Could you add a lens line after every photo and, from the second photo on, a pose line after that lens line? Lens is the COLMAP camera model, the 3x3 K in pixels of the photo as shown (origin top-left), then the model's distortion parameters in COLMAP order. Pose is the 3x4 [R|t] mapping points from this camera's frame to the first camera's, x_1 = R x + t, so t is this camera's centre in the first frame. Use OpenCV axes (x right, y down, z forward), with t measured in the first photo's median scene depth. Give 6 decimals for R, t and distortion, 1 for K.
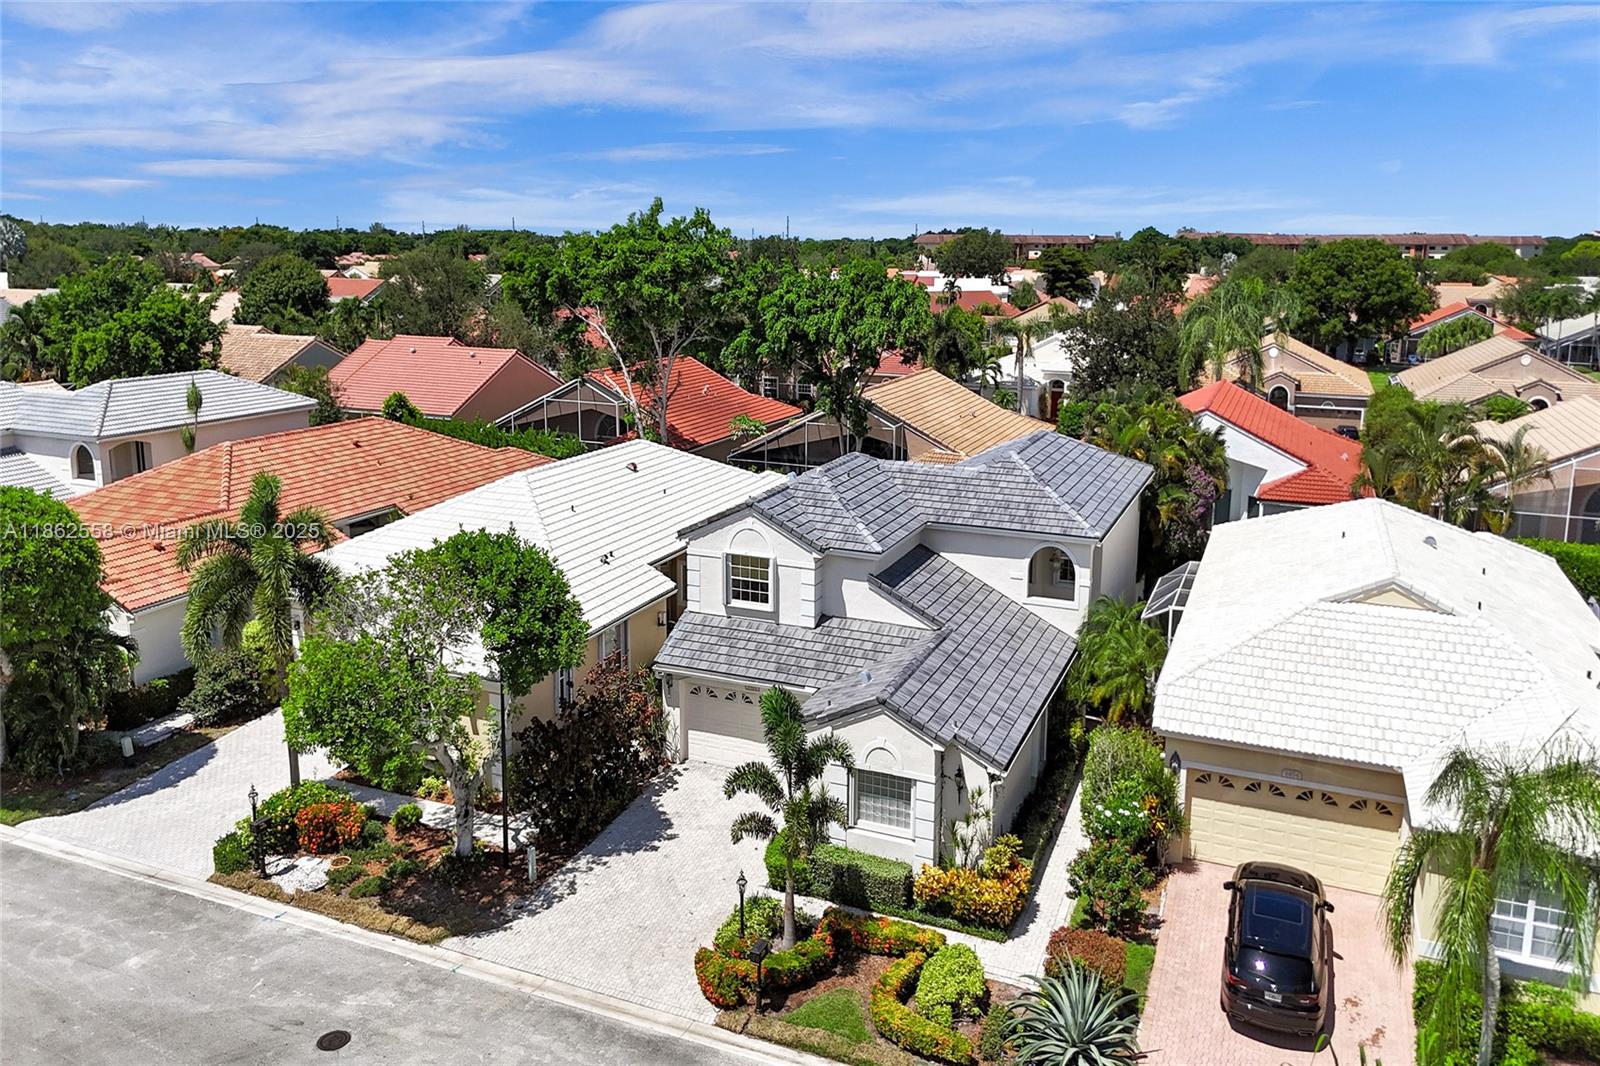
lens RADIAL K [[1197.6, 0, 800.0], [0, 1197.6, 533.0], [0, 0, 1]] dist [0.087139, -0.075434]
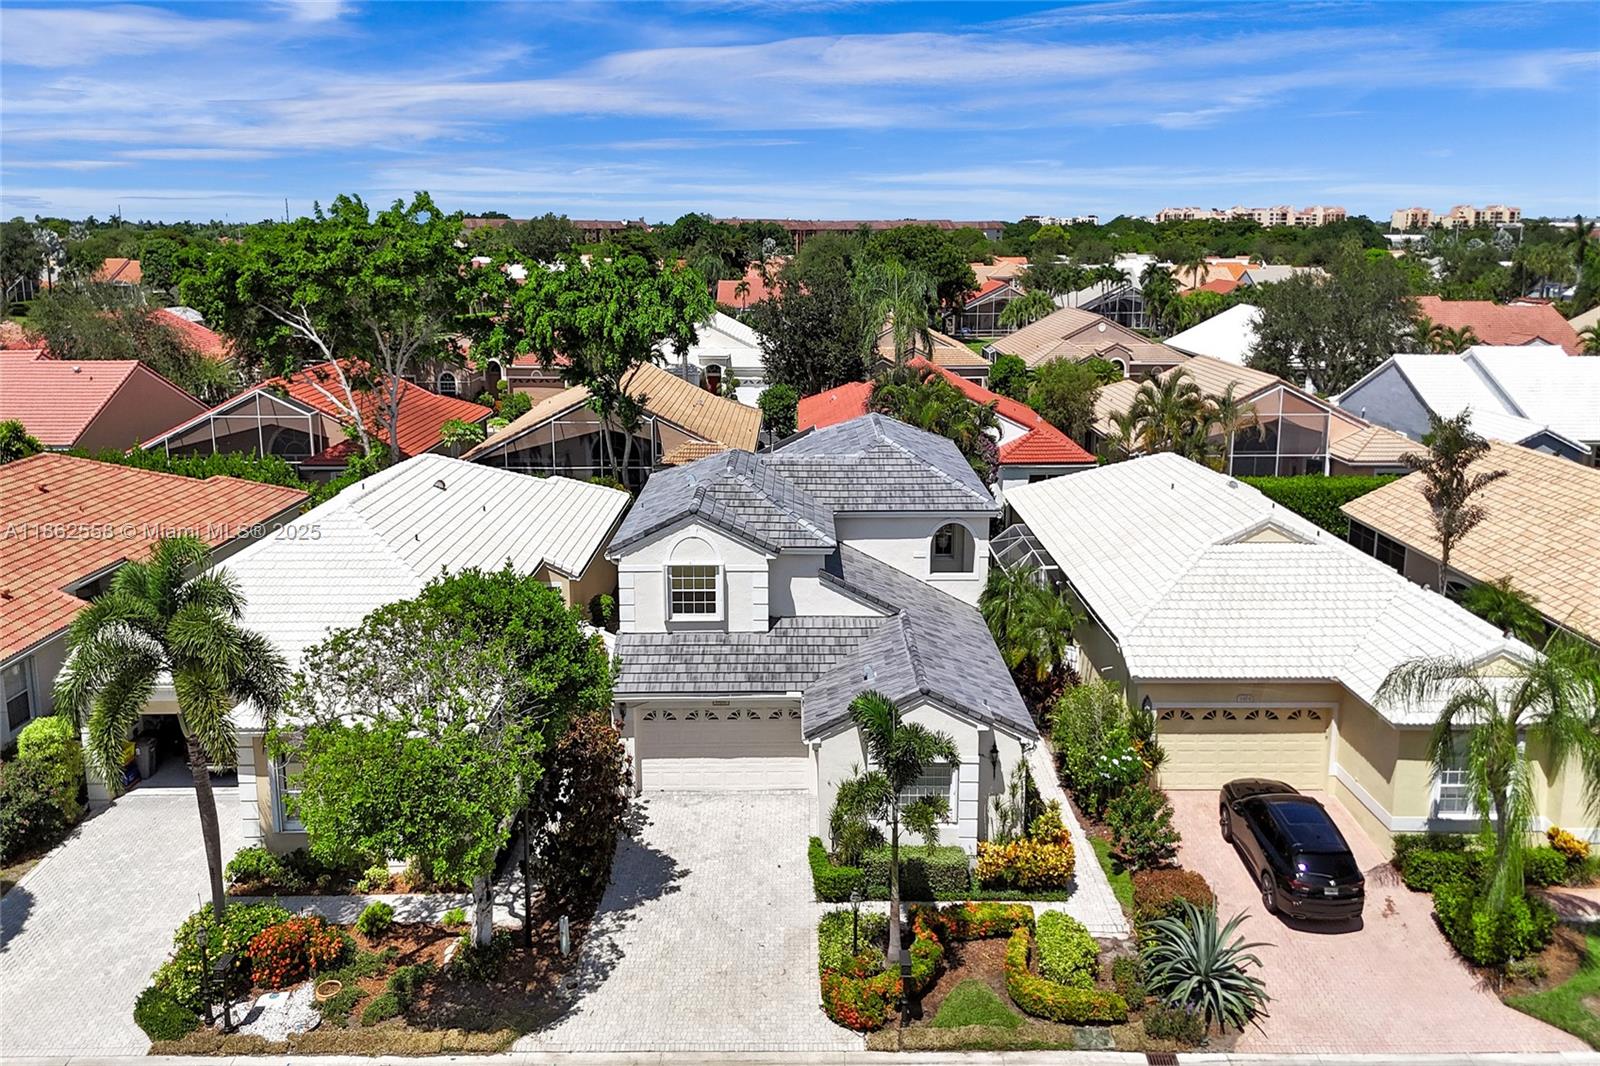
lens RADIAL K [[1197.6, 0, 800.0], [0, 1197.6, 533.0], [0, 0, 1]] dist [0.087139, -0.075434]
pose [[0.917559, -0.106886, 0.382962, -0.330909], [0.102319, 0.994226, 0.032342, -0.028974], [-0.384208, 0.009508, 0.923198, 0.094474]]
